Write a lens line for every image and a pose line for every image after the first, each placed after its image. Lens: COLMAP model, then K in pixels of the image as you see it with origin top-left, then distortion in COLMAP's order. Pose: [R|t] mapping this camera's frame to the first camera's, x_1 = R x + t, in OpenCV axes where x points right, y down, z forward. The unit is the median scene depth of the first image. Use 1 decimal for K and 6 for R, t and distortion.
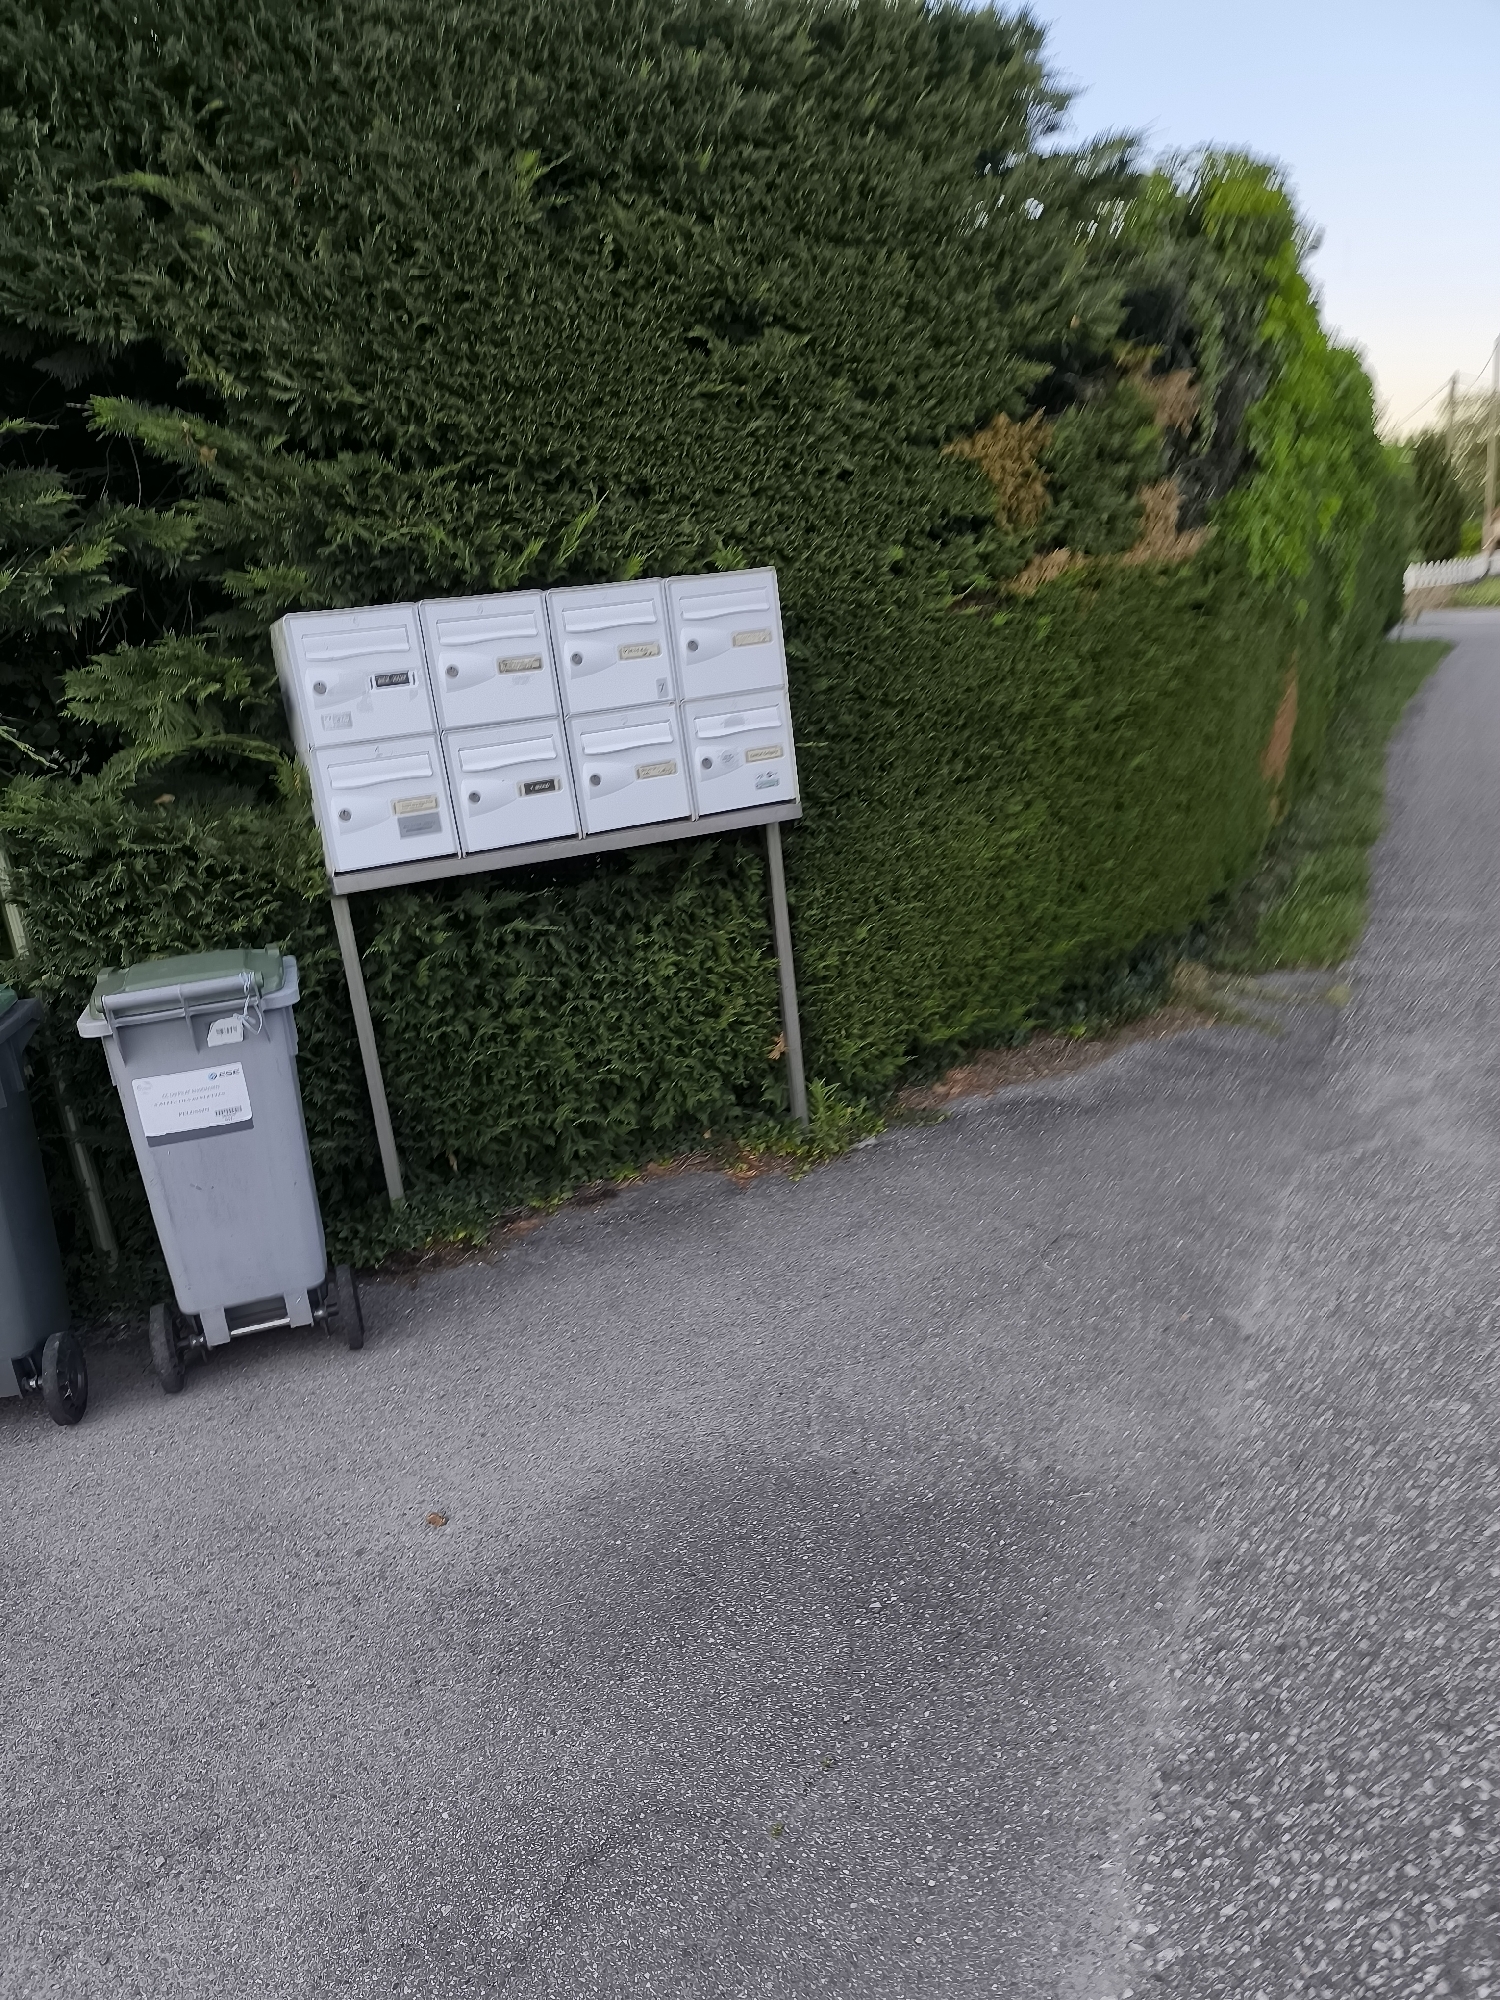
lens RADIAL K [[1595.1, 0, 750.0], [0, 1595.1, 1265.9], [0, 0, 1]] dist [-0.054653, 0.034497]
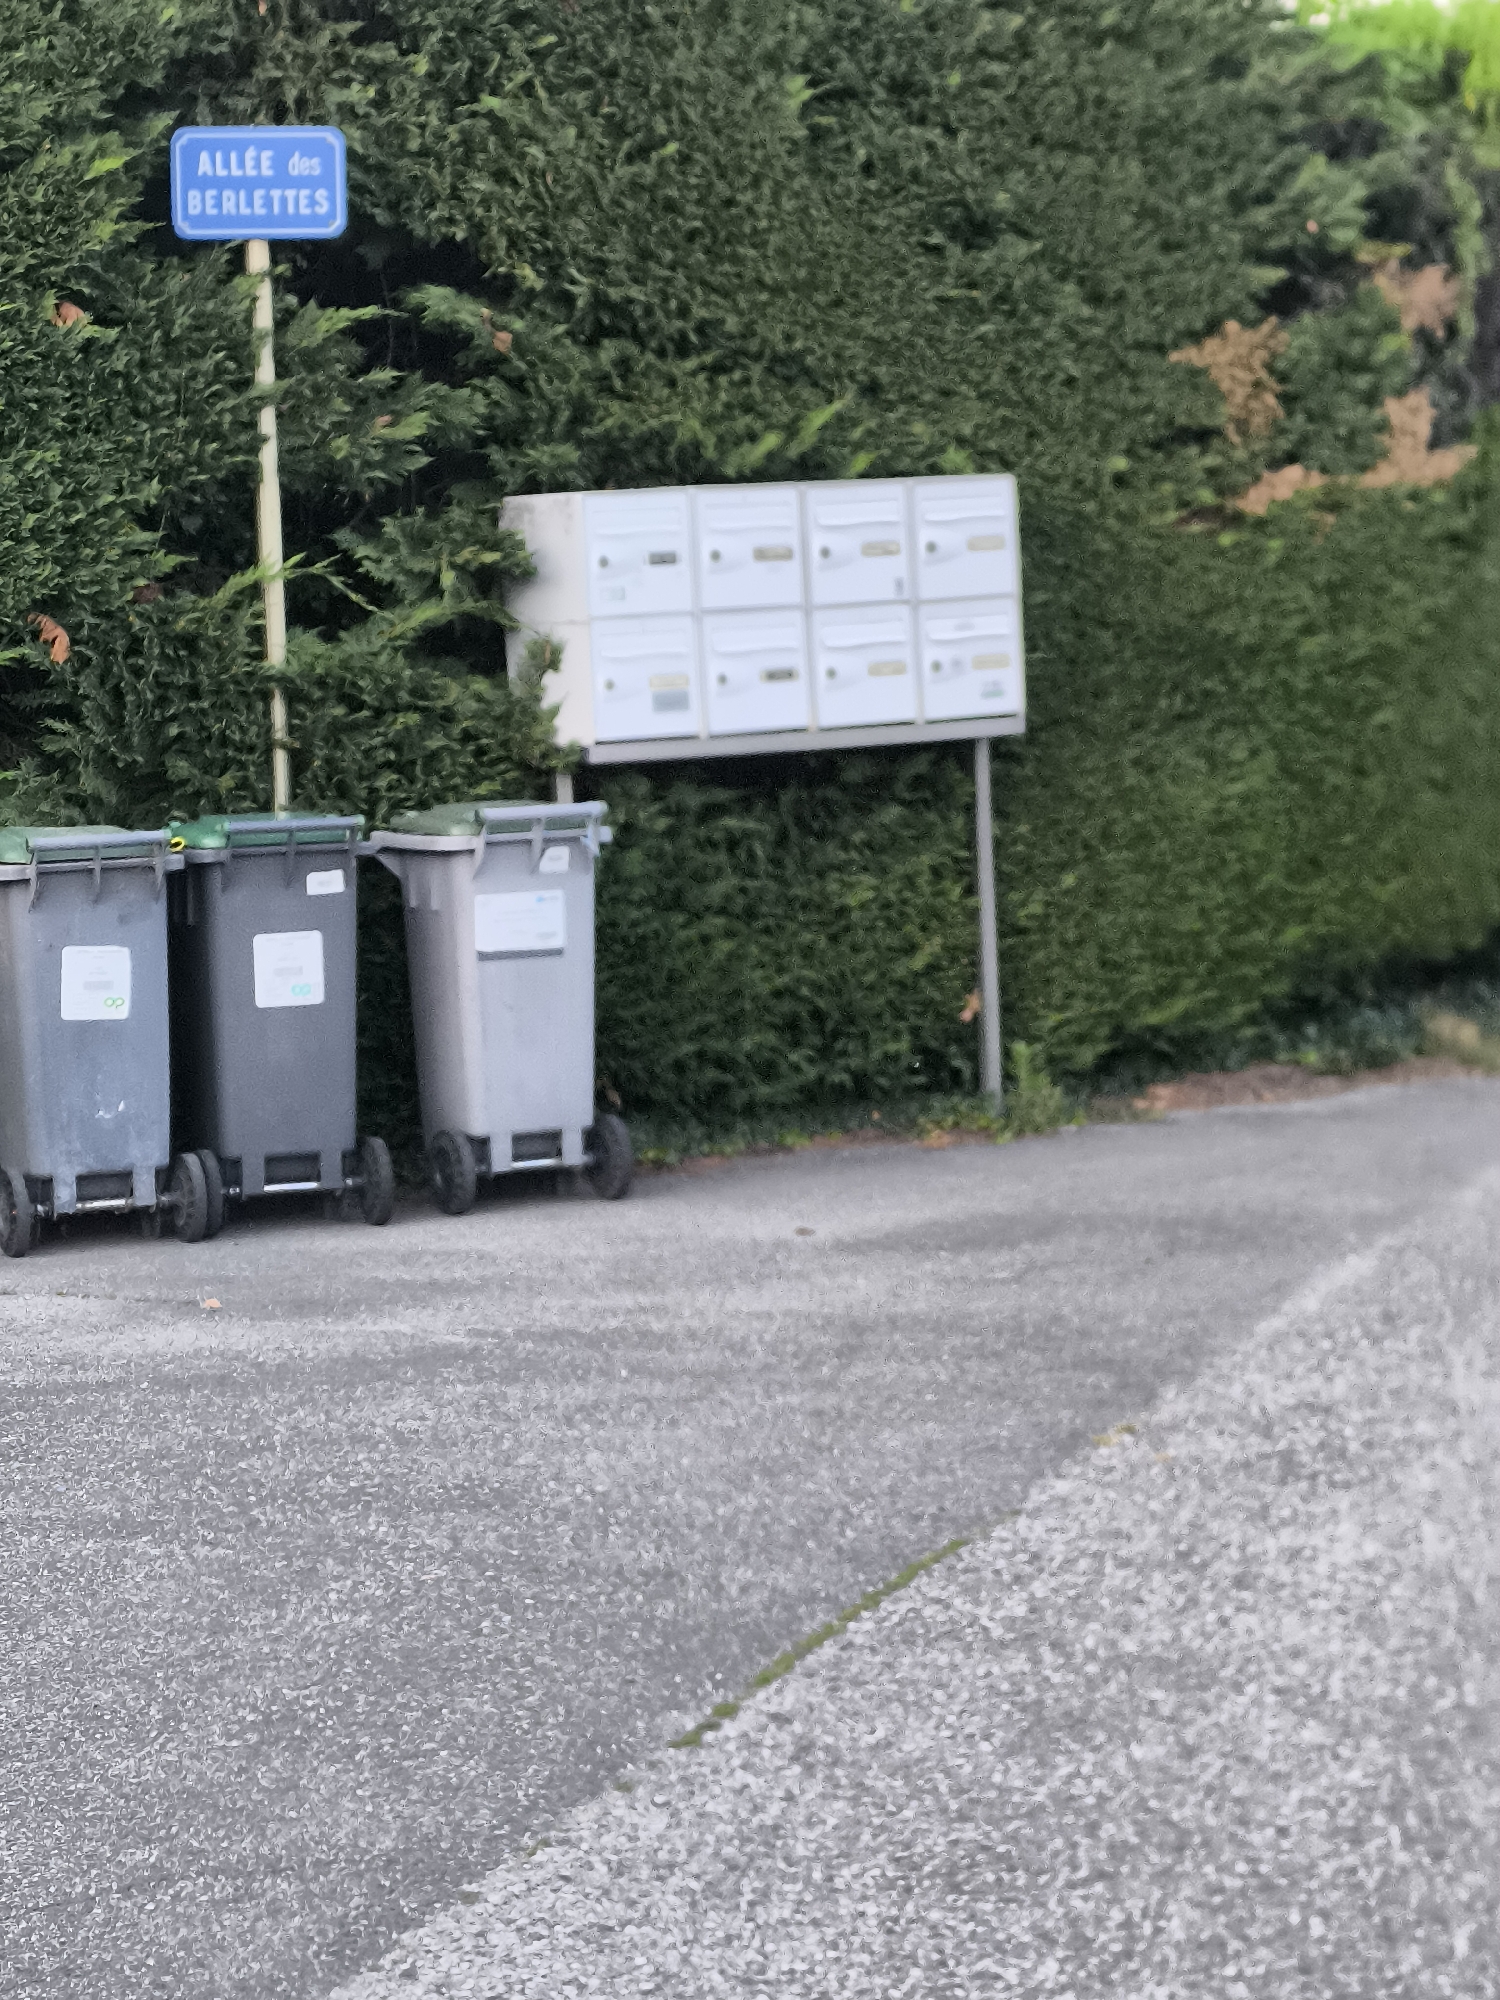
lens RADIAL K [[5420.5, 0, 750.0], [0, 5420.5, 1000.0], [0, 0, 1]] dist [0.045705, 6.703827]
pose [[0.990831, 0.050443, 0.125340, -0.519077], [-0.011243, 0.955256, -0.295566, 0.804269], [-0.134641, 0.291447, 0.947064, -1.925169]]
